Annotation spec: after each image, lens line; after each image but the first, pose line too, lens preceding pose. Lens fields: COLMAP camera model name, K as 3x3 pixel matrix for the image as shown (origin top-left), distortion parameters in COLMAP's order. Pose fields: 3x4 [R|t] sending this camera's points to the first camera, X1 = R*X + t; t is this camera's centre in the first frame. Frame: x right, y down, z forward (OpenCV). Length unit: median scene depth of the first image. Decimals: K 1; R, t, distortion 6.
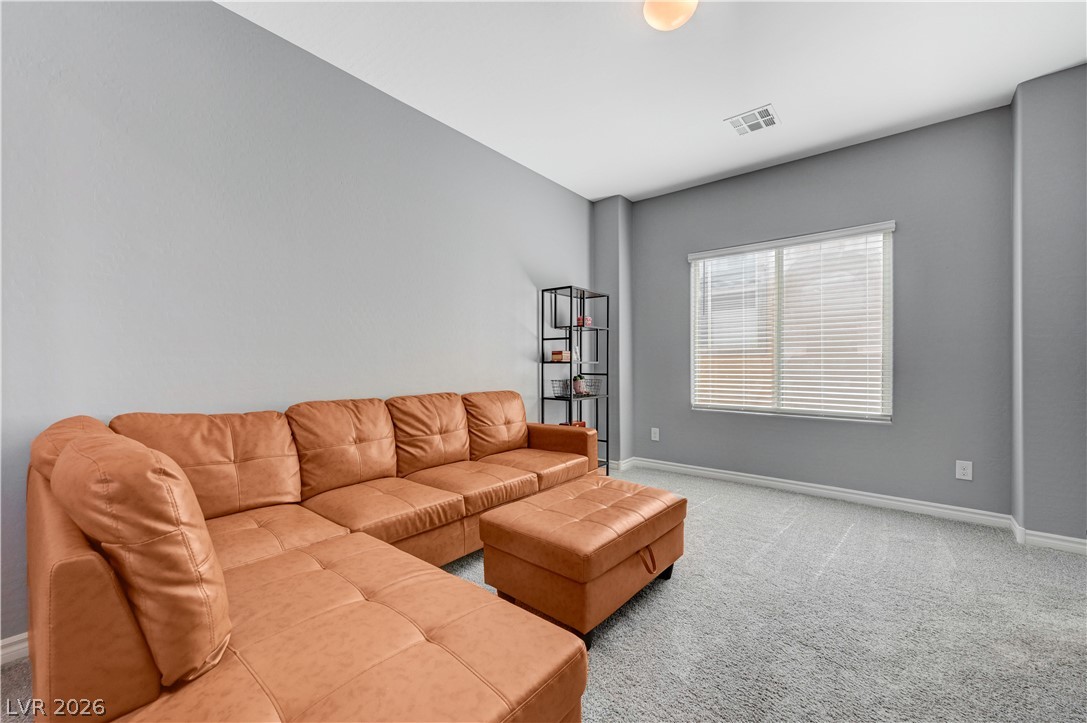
lens RADIAL K [[429.8, 0, 542.2], [0, 429.8, 364.2], [0, 0, 1]] dist [0.001269, 0.000350]
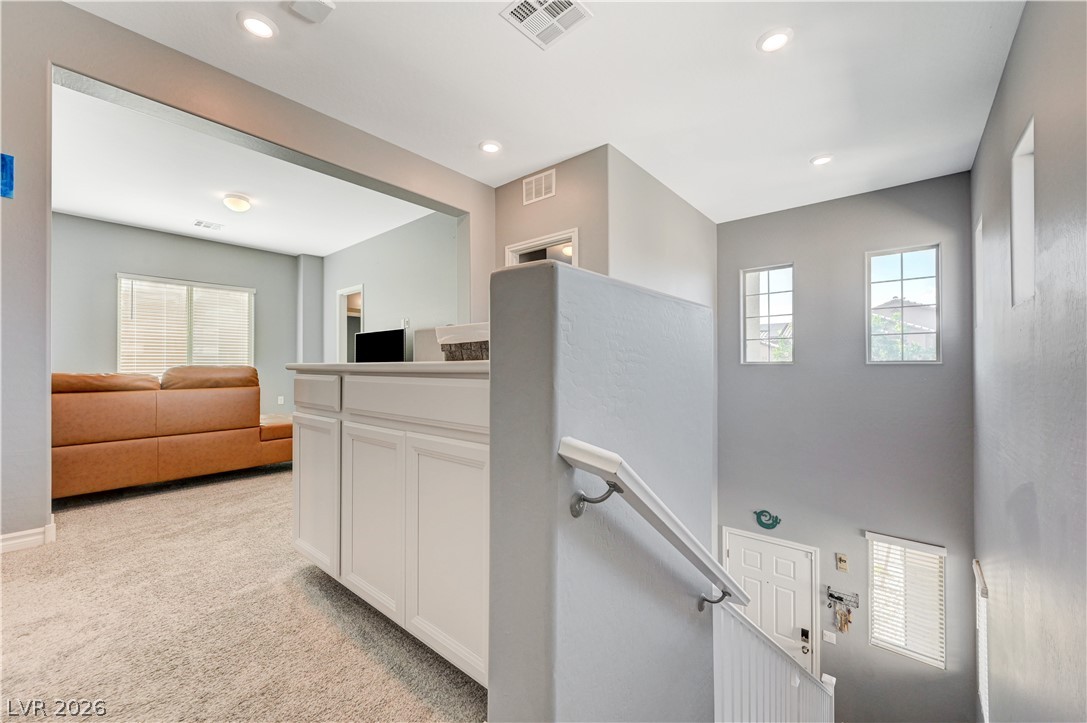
lens RADIAL K [[425.2, 0, 553.5], [0, 425.2, 364.3], [0, 0, 1]] dist [0.000828, -0.000135]
pose [[0.000496, 0.005829, 0.999983, -1.227081], [0.003520, 0.999977, -0.005831, 0.056664], [-0.999994, 0.003522, 0.000475, -0.462298]]
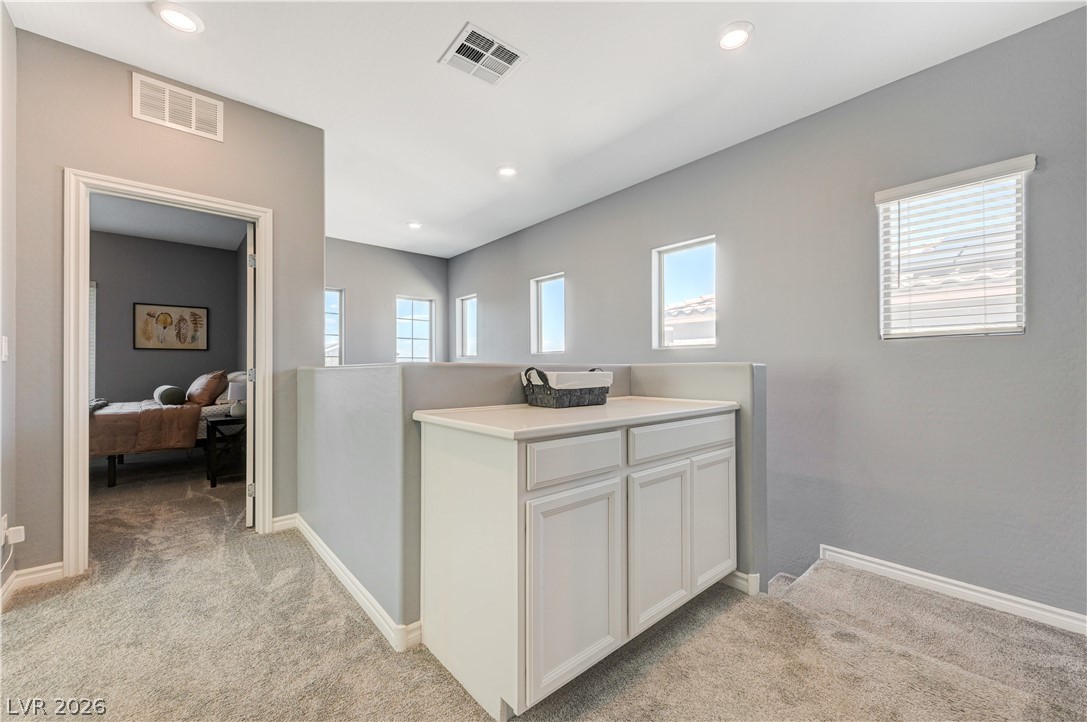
lens RADIAL K [[429.8, 0, 542.2], [0, 429.8, 363.7], [0, 0, 1]] dist [0.001269, 0.000350]
pose [[-0.987224, 0.004717, 0.159267, -0.764951], [0.003589, 0.999966, -0.007365, -0.000184], [-0.159296, -0.006699, -0.987208, 0.213547]]
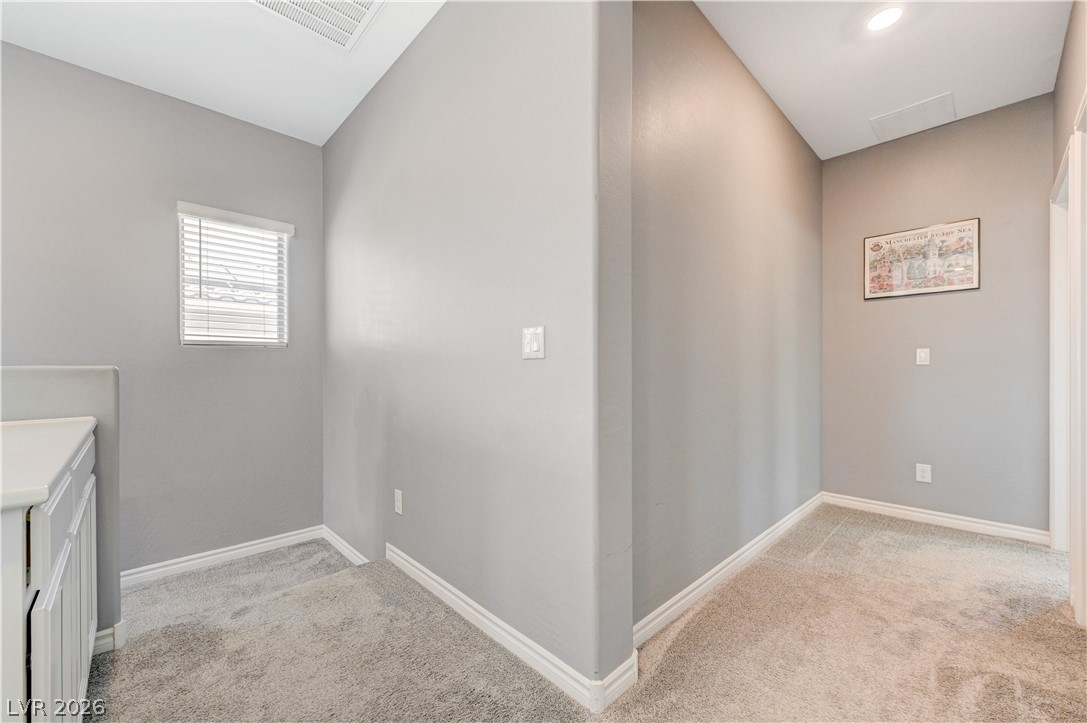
lens RADIAL K [[427.7, 0, 558.2], [0, 427.7, 368.9], [0, 0, 1]] dist [0.002257, 0.000147]
pose [[-0.094357, 0.002706, -0.995535, -0.520833], [0.003072, 0.999992, 0.002427, -0.002516], [0.995534, -0.002829, -0.094364, 0.128085]]
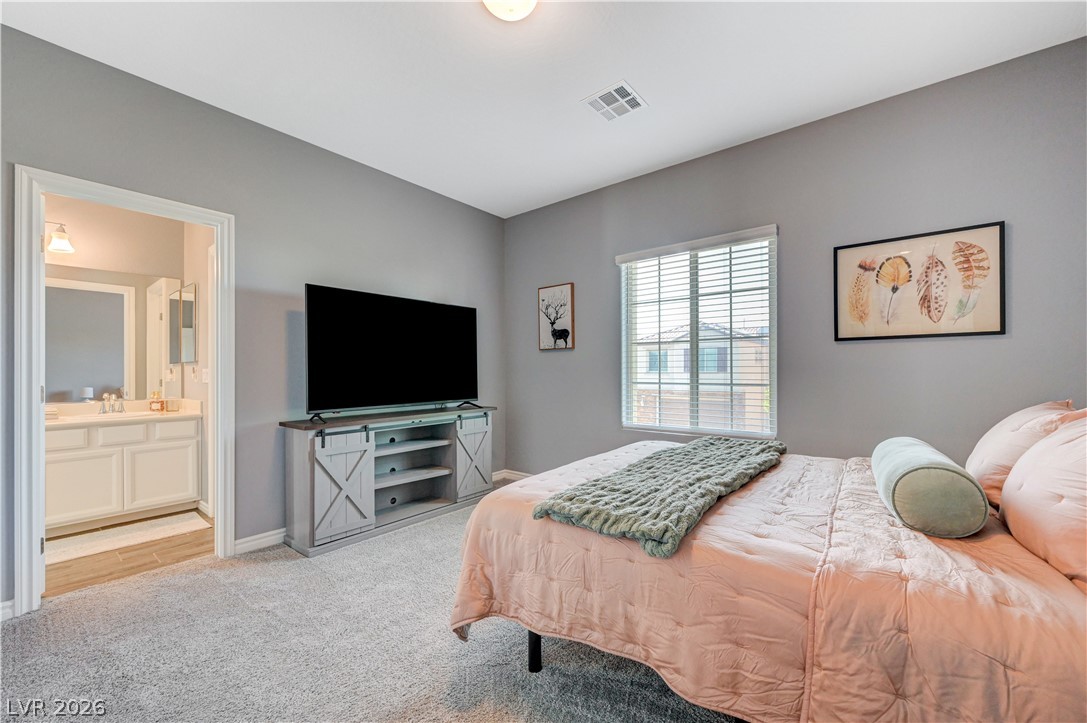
lens RADIAL K [[427.7, 0, 558.2], [0, 427.7, 368.9], [0, 0, 1]] dist [0.002257, 0.000147]
pose [[-0.036847, 0.004878, 0.999309, 0.204158], [0.003178, 0.999984, -0.004764, -0.017124], [-0.999316, 0.003000, -0.036862, -0.571795]]
